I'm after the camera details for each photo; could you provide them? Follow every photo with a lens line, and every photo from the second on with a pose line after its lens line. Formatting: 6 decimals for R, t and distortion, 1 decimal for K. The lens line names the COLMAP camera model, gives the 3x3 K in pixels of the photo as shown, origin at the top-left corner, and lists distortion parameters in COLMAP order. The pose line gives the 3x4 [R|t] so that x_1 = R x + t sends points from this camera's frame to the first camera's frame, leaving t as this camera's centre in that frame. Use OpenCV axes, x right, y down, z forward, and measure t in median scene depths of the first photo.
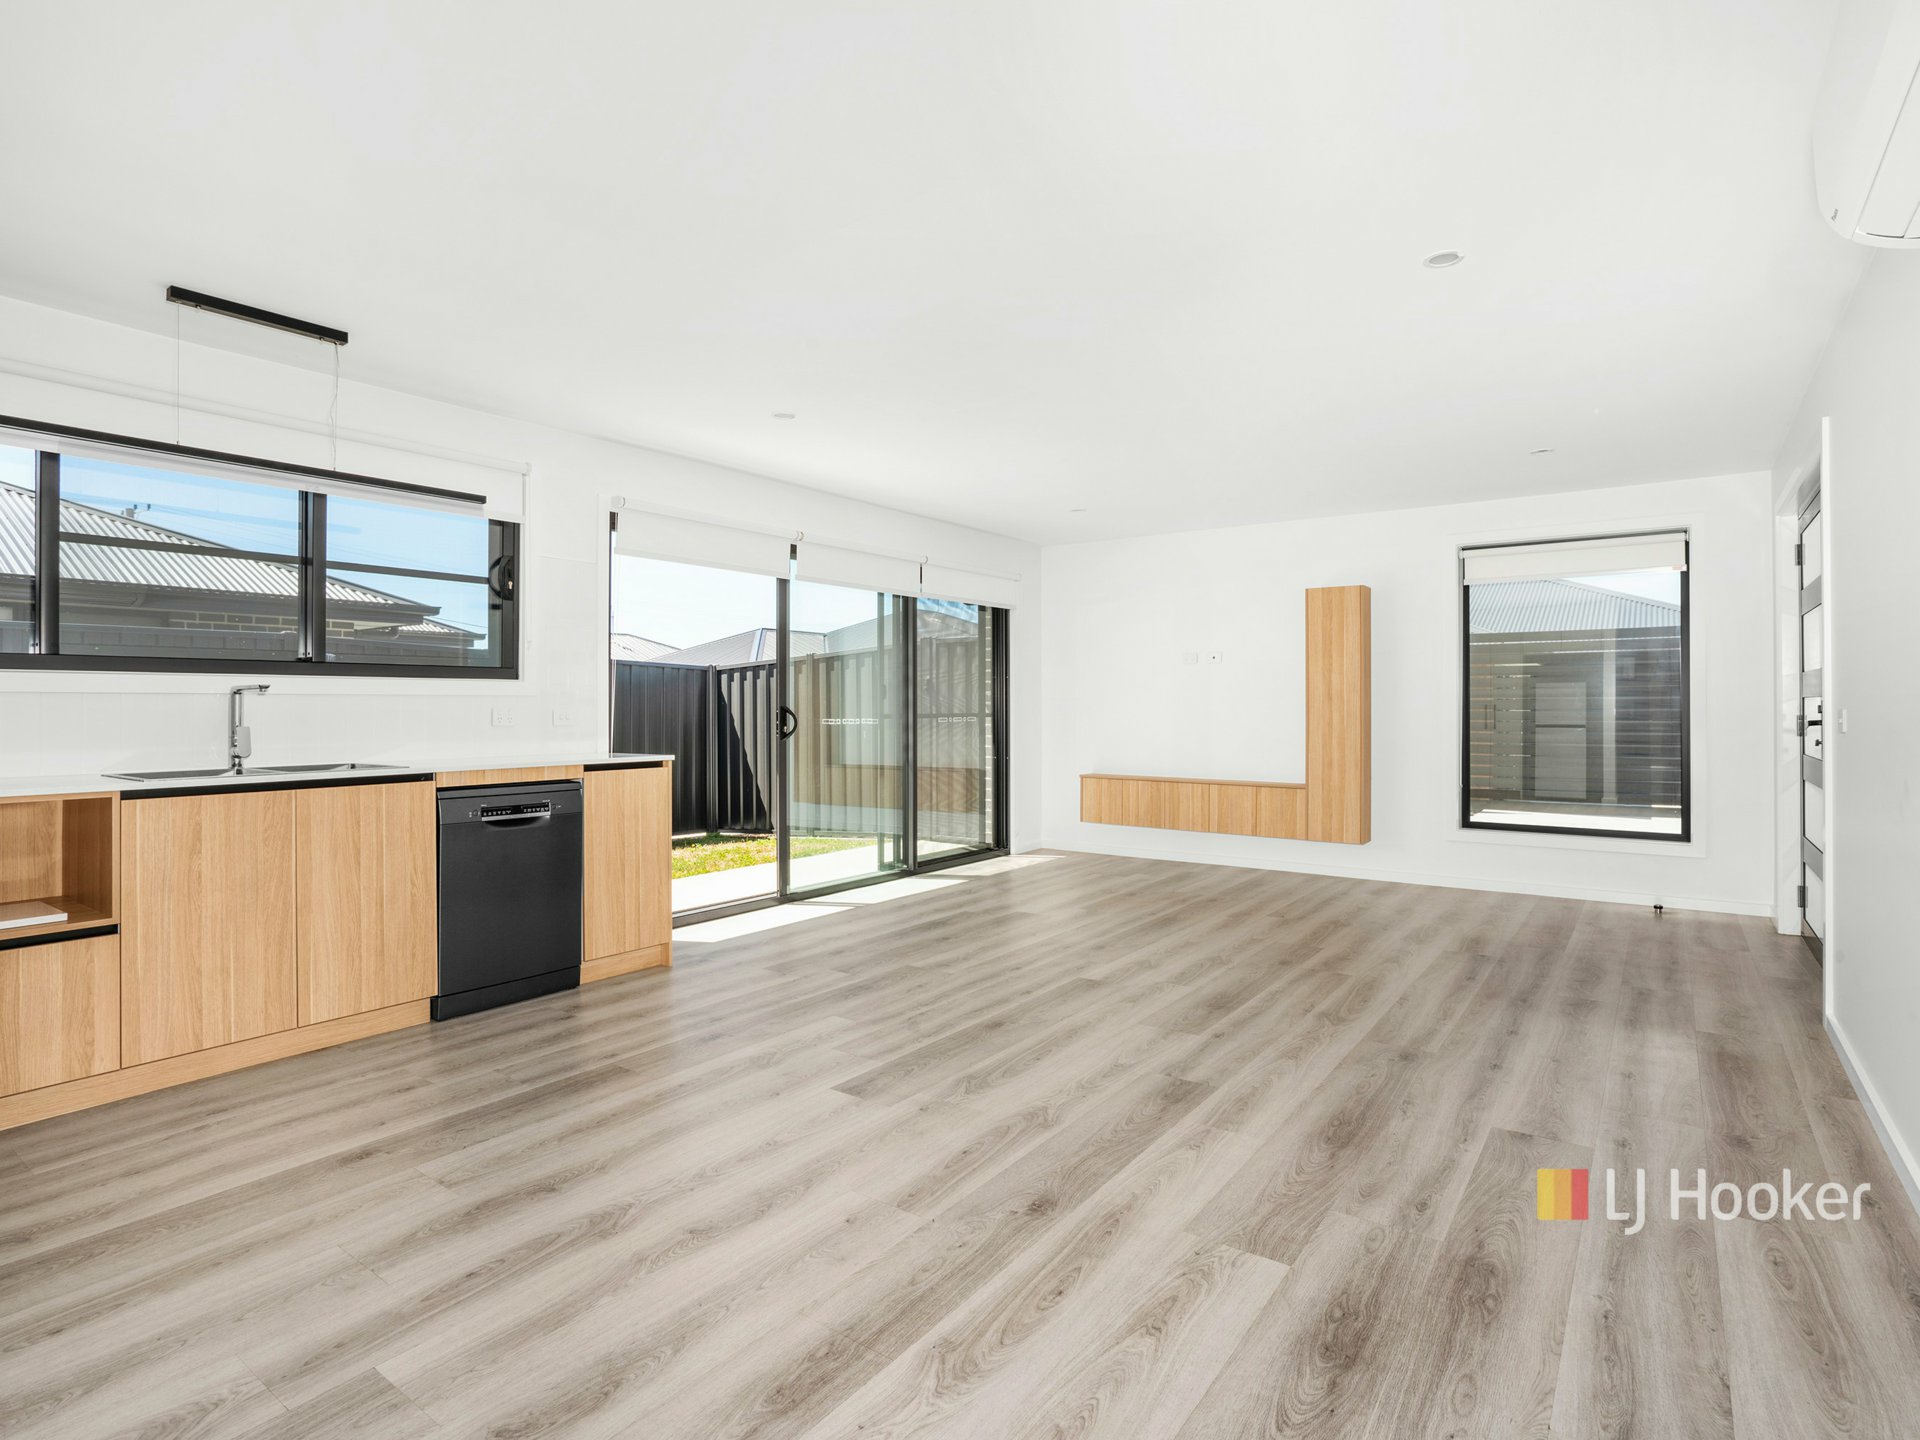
lens RADIAL K [[1008.5, 0, 949.4], [0, 1008.5, 711.1], [0, 0, 1]] dist [-0.023323, 0.002481]
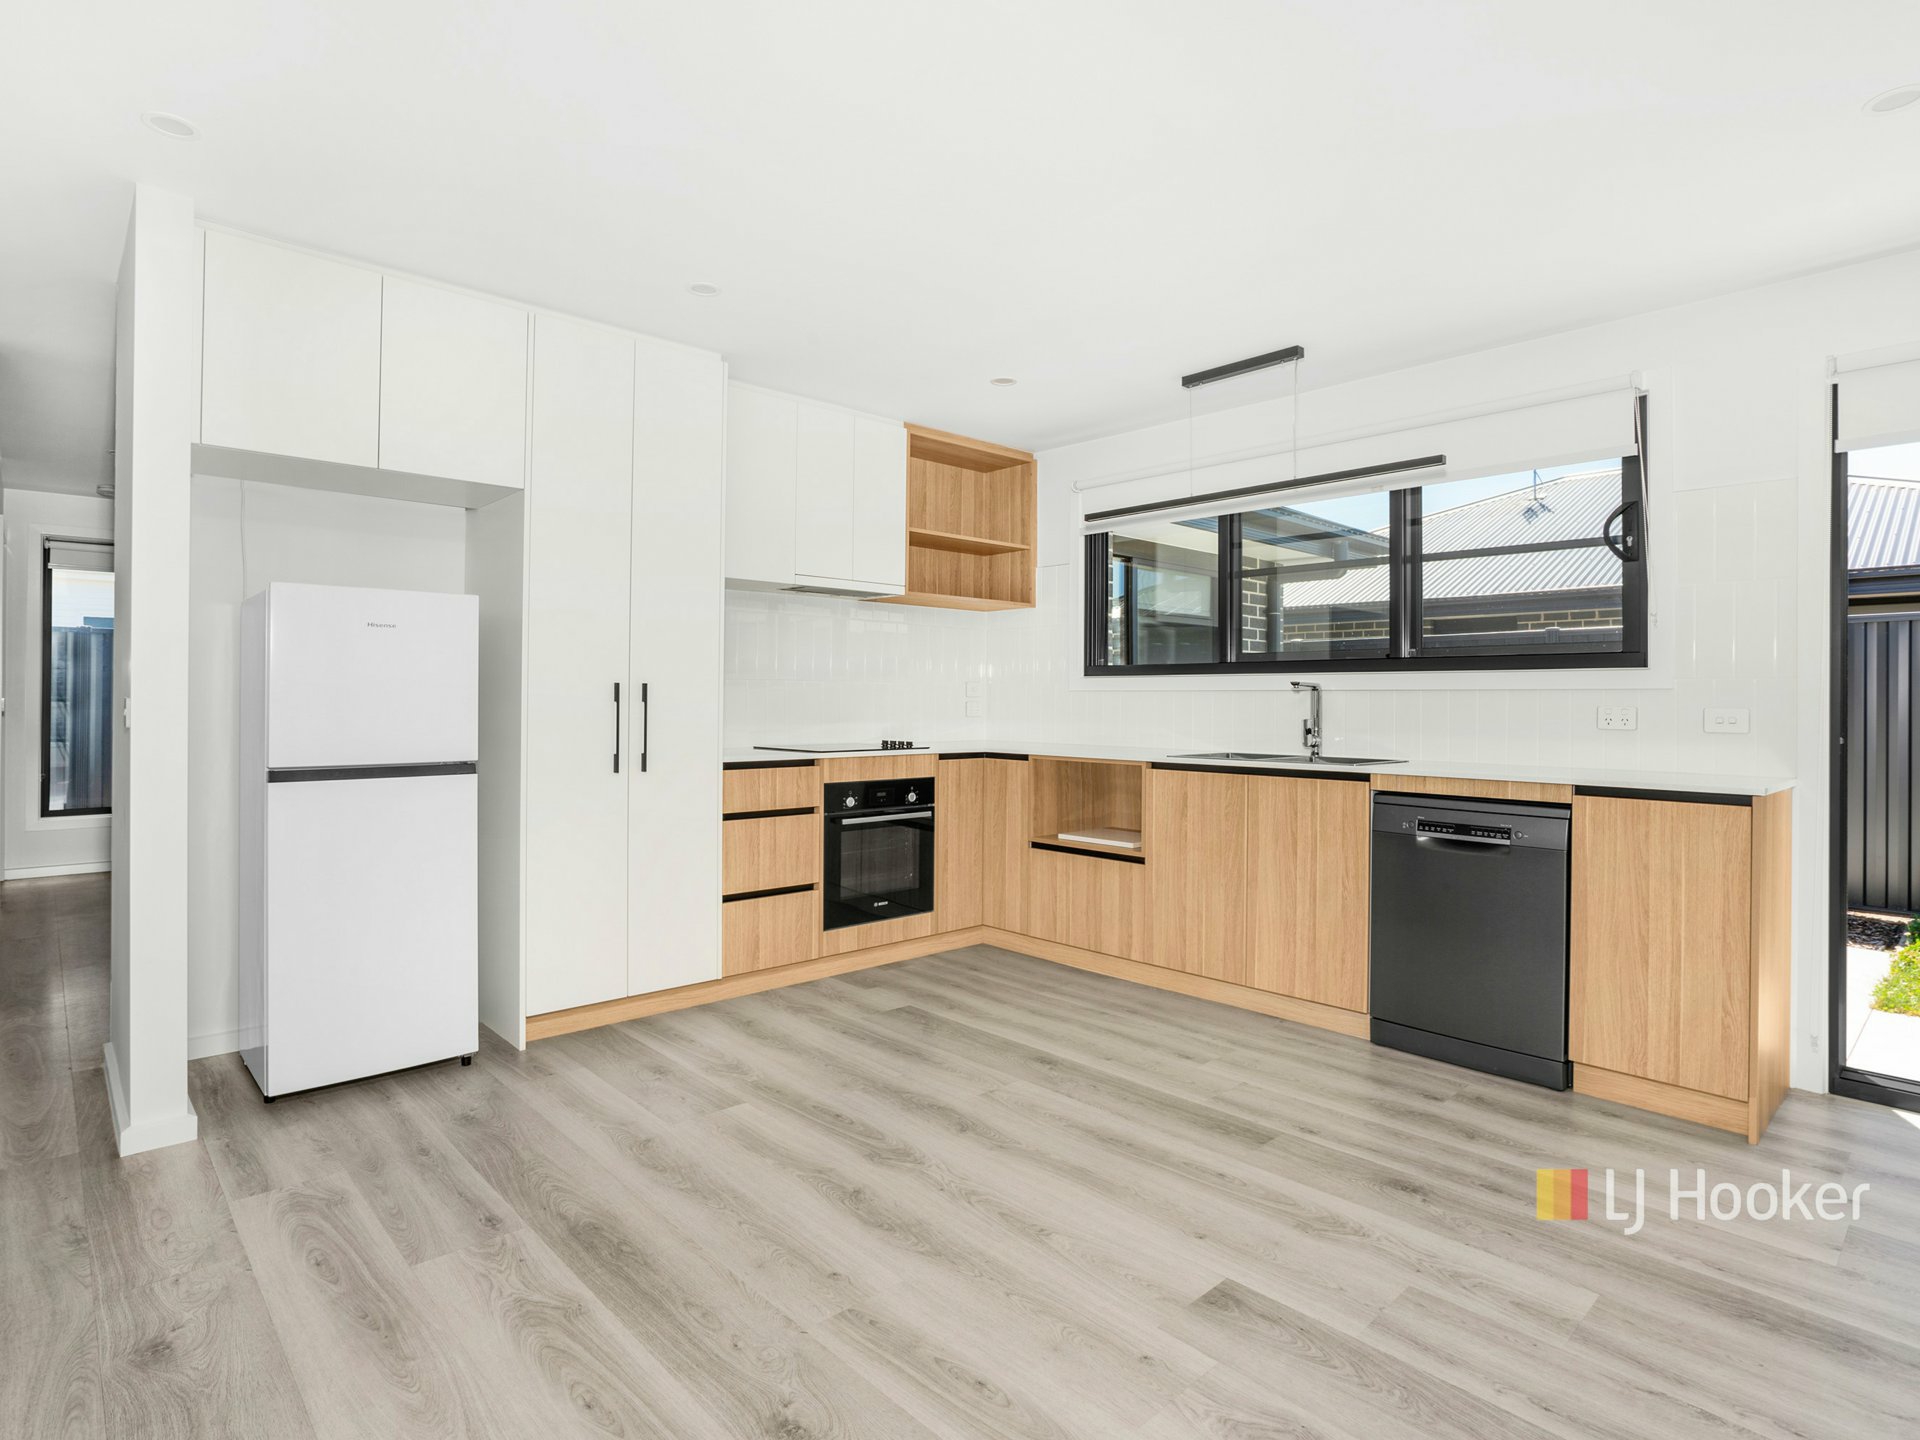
lens RADIAL K [[1008.5, 0, 948.4], [0, 1008.5, 705.6], [0, 0, 1]] dist [-0.023323, 0.002481]
pose [[-0.196195, 0.001976, -0.980563, 0.512551], [-0.012255, 0.999915, 0.004467, -0.000572], [0.980488, 0.012893, -0.196154, 0.867105]]
